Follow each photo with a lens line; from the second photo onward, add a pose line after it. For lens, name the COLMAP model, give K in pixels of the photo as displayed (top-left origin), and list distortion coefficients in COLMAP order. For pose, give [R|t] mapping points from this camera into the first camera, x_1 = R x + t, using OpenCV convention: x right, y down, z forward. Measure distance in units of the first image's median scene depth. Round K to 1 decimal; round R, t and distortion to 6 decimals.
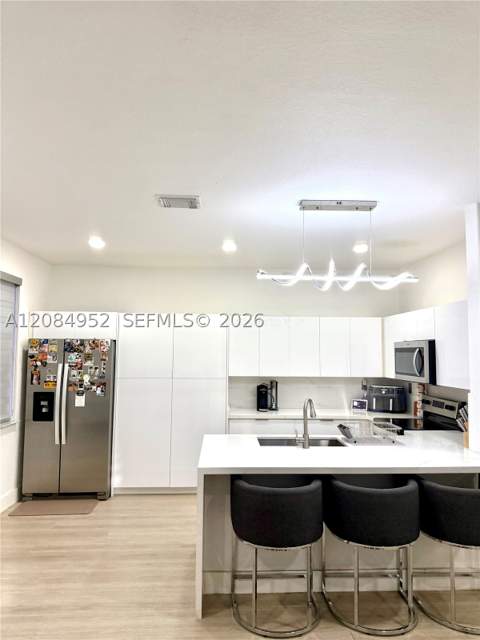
lens RADIAL K [[455.7, 0, 240.0], [0, 455.7, 320.0], [0, 0, 1]] dist [0.027900, -0.030831]
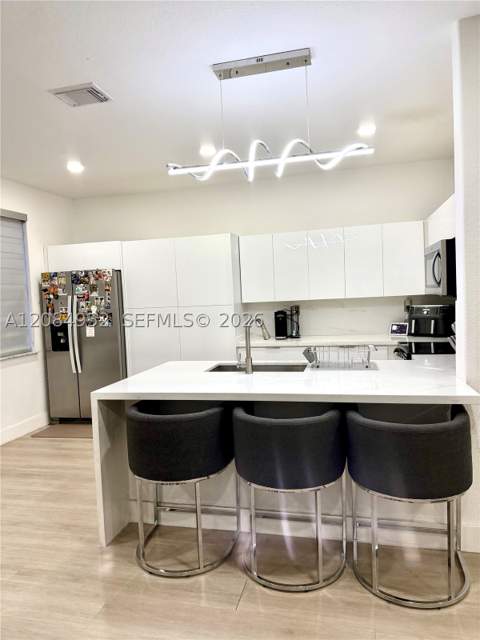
lens RADIAL K [[455.7, 0, 240.0], [0, 455.7, 320.0], [0, 0, 1]] dist [0.027900, -0.030831]
pose [[0.955897, -0.033894, -0.291739, 0.263446], [0.072155, 0.989977, 0.121406, 0.052597], [0.284700, -0.137102, 0.948762, 0.137286]]
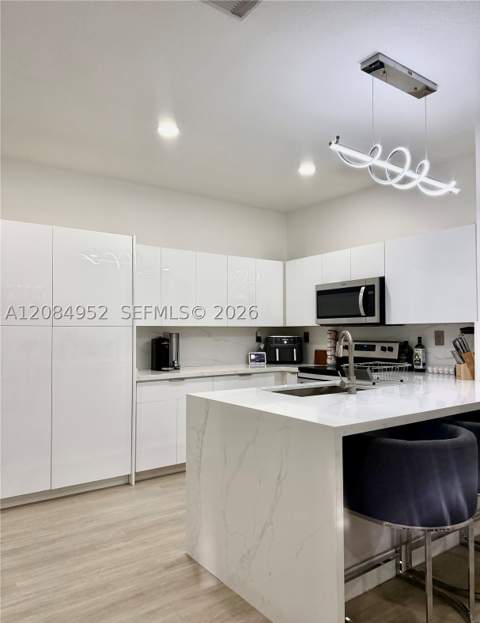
lens RADIAL K [[449.2, 0, 220.7], [0, 449.2, 319.6], [0, 0, 1]] dist [0.005361, 0.000597]
pose [[0.842720, 0.003842, 0.538338, -0.317515], [-0.025355, 0.999148, 0.032561, 0.096685], [-0.537754, -0.041089, 0.842100, 0.346304]]
